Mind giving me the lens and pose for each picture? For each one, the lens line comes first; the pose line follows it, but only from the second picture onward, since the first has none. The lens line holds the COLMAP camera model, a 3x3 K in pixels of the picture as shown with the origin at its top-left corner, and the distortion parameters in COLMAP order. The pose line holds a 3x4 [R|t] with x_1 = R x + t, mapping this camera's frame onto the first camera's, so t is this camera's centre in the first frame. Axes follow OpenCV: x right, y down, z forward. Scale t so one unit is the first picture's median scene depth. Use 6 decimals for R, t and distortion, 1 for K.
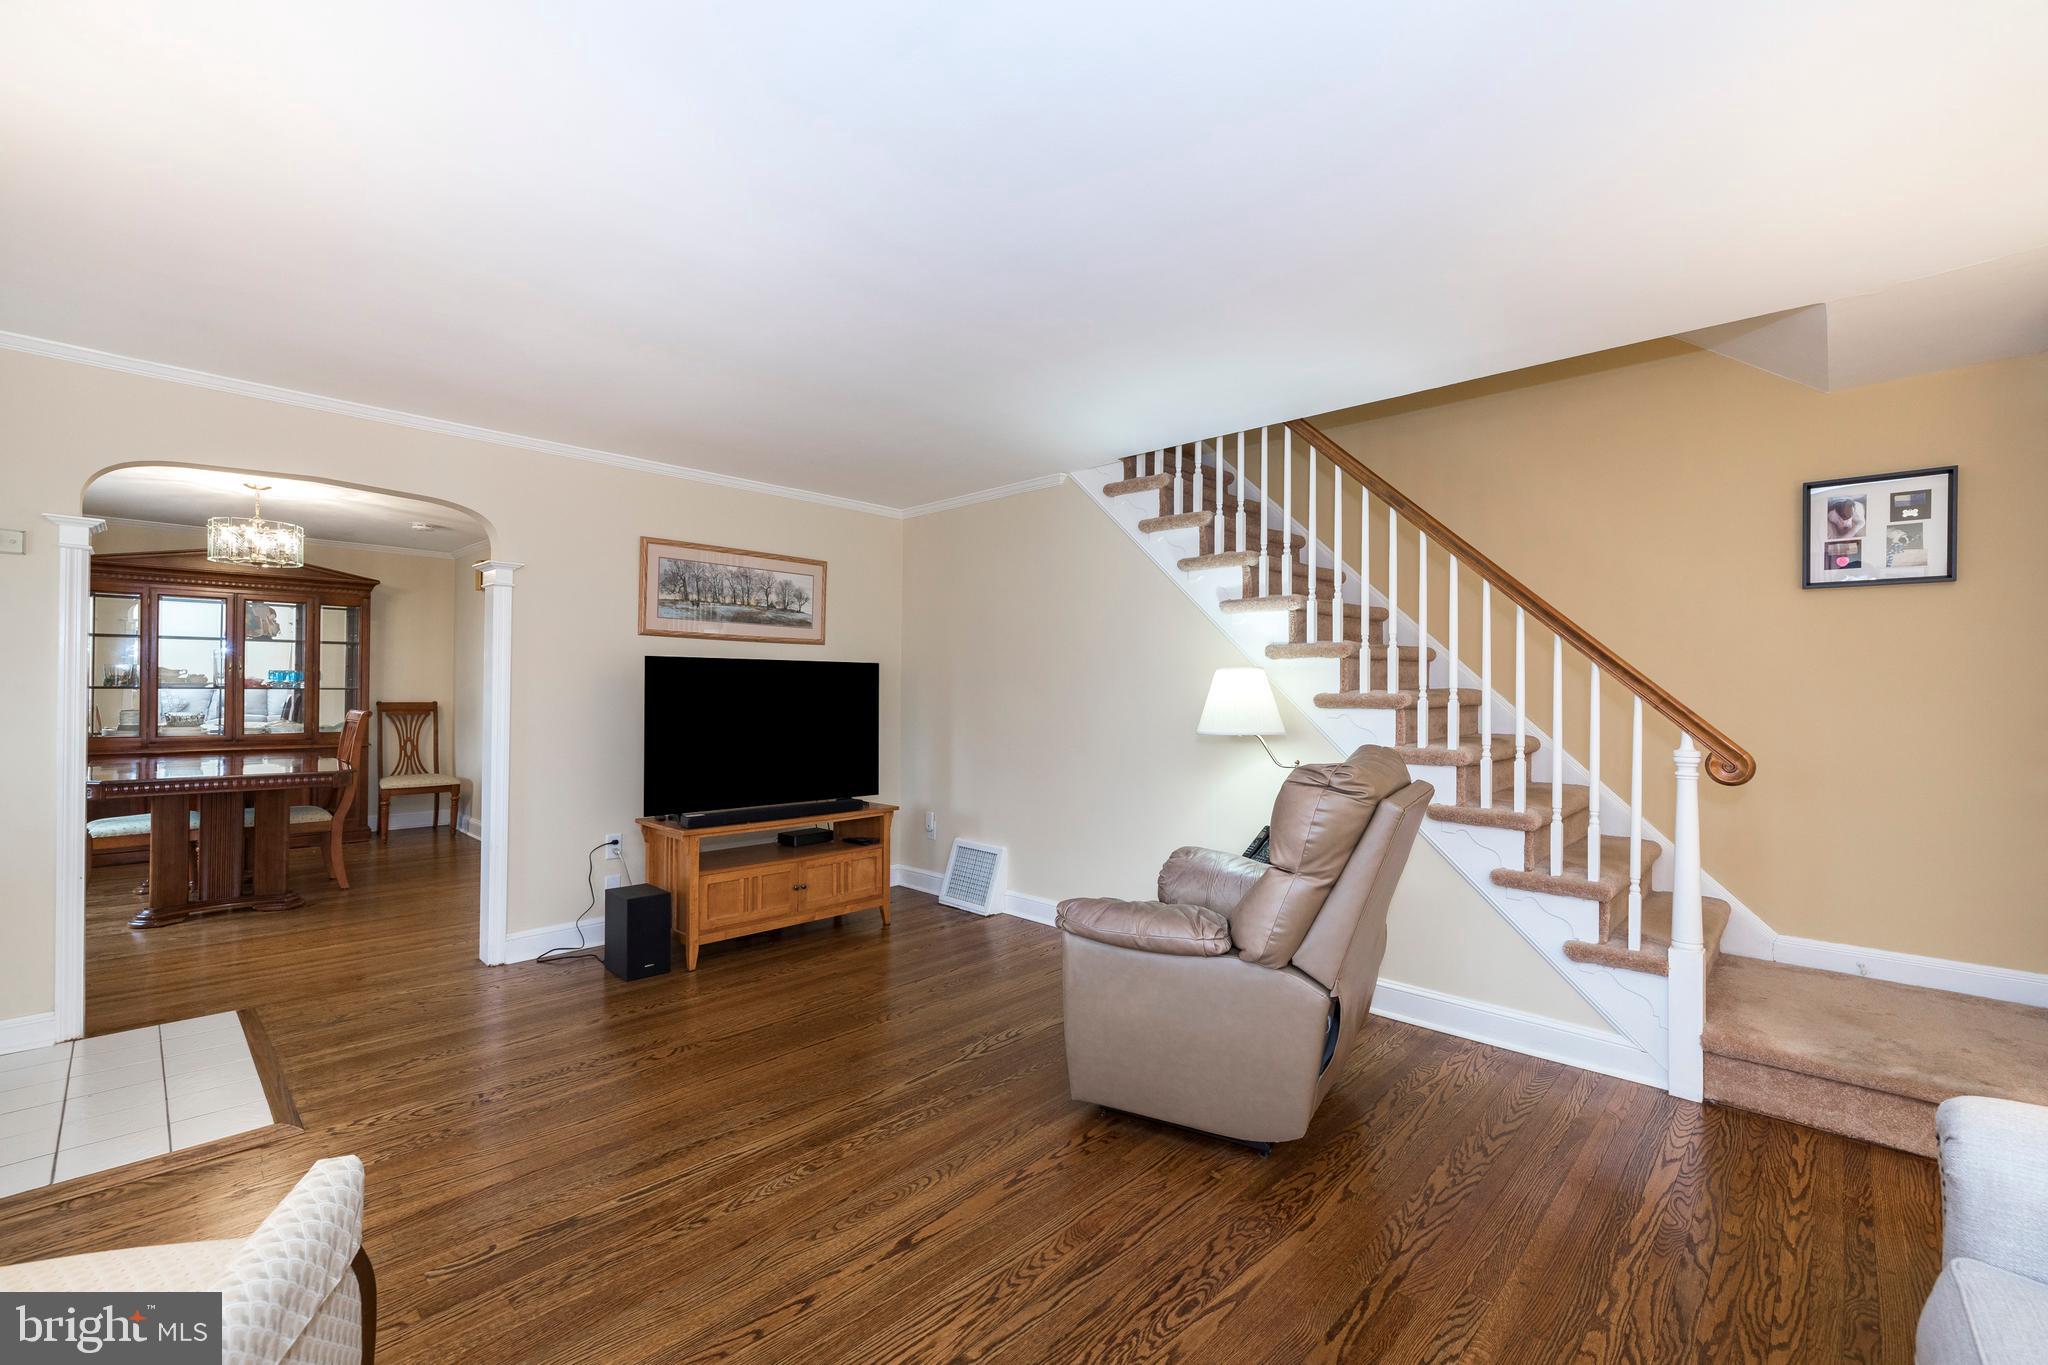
lens RADIAL K [[859.7, 0, 1032.3], [0, 859.7, 680.6], [0, 0, 1]] dist [0.004546, -0.001319]
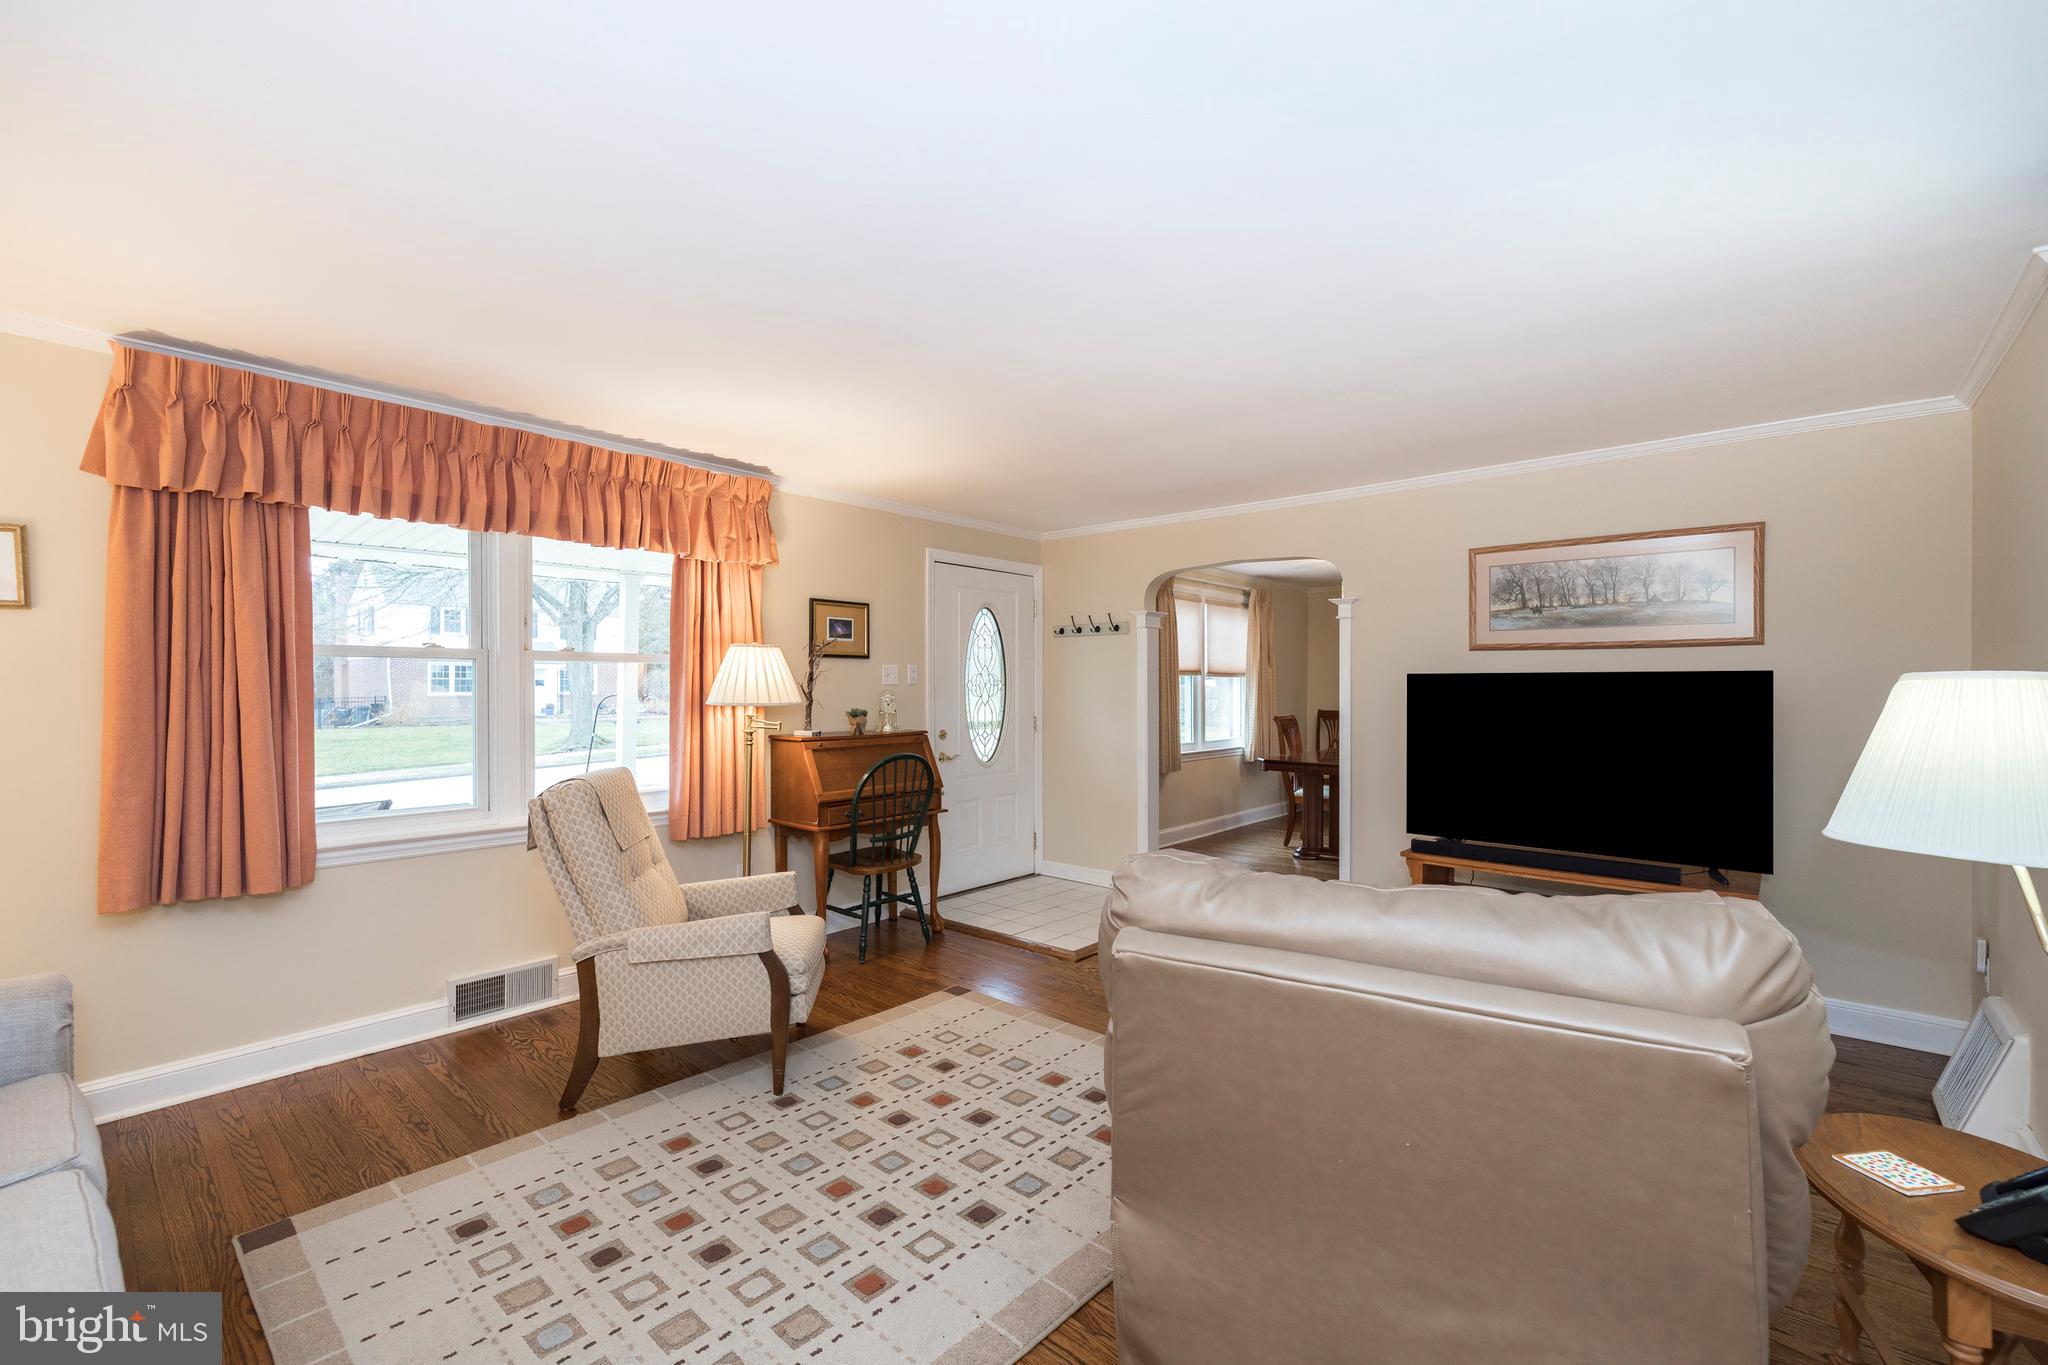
lens RADIAL K [[859.7, 0, 1026.9], [0, 859.7, 687.7], [0, 0, 1]] dist [0.004546, -0.001319]
pose [[0.041364, -0.008821, -0.999105, 0.684813], [0.007790, 0.999933, -0.008506, -0.010540], [0.999114, -0.007431, 0.041430, 0.644212]]
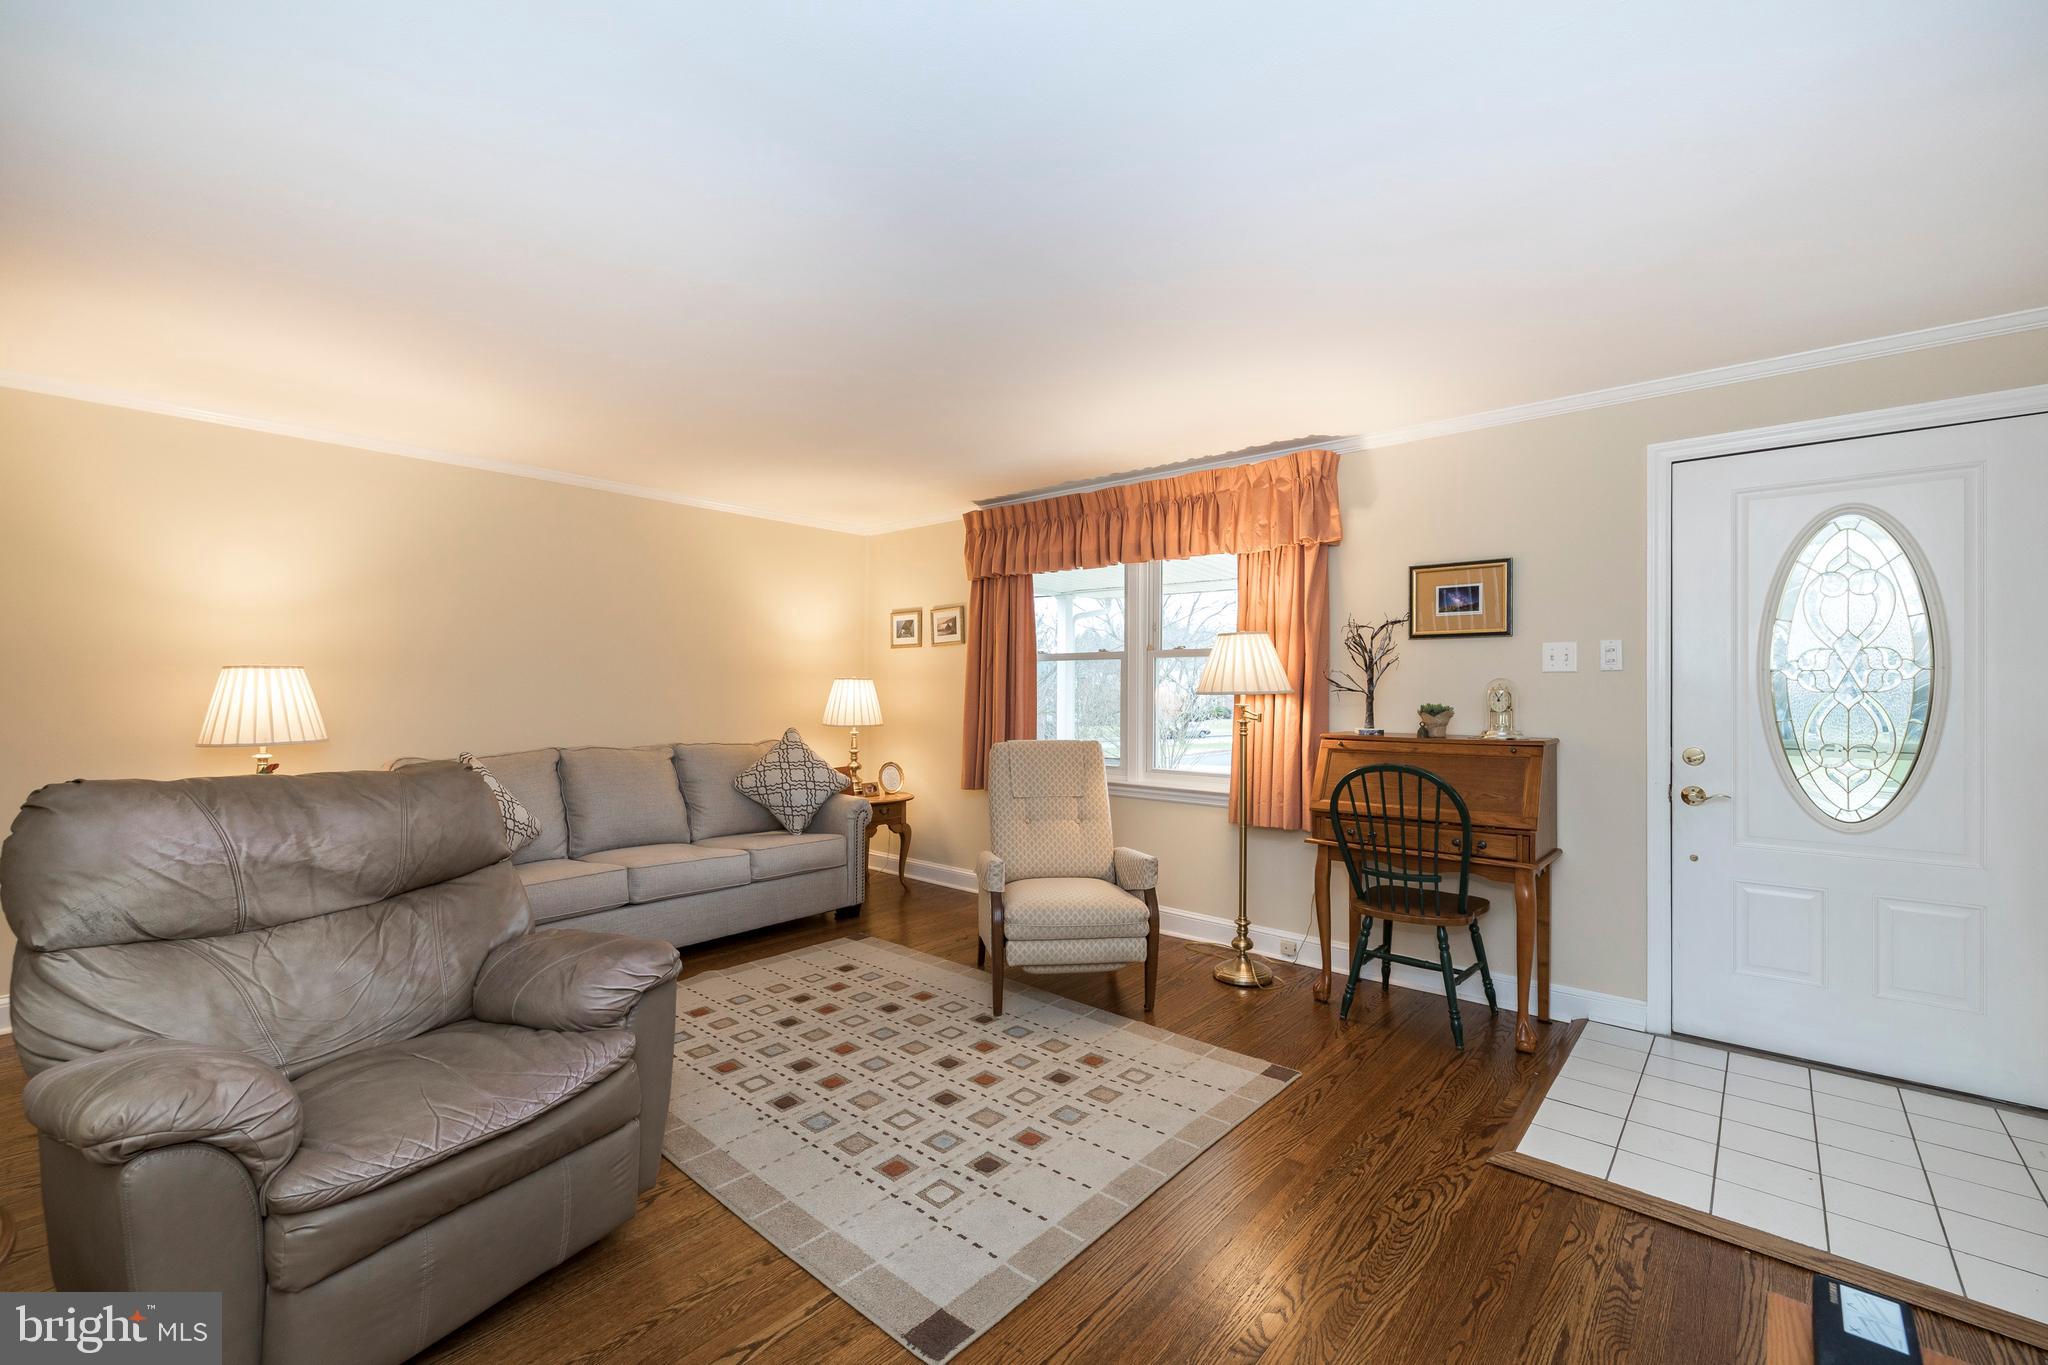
lens RADIAL K [[859.7, 0, 1025.6], [0, 859.7, 687.8], [0, 0, 1]] dist [0.004546, -0.001319]
pose [[-0.998961, -0.013007, -0.043689, -0.217880], [-0.012530, 0.999859, -0.011181, 0.008258], [0.043828, -0.010622, -0.998983, 1.501778]]
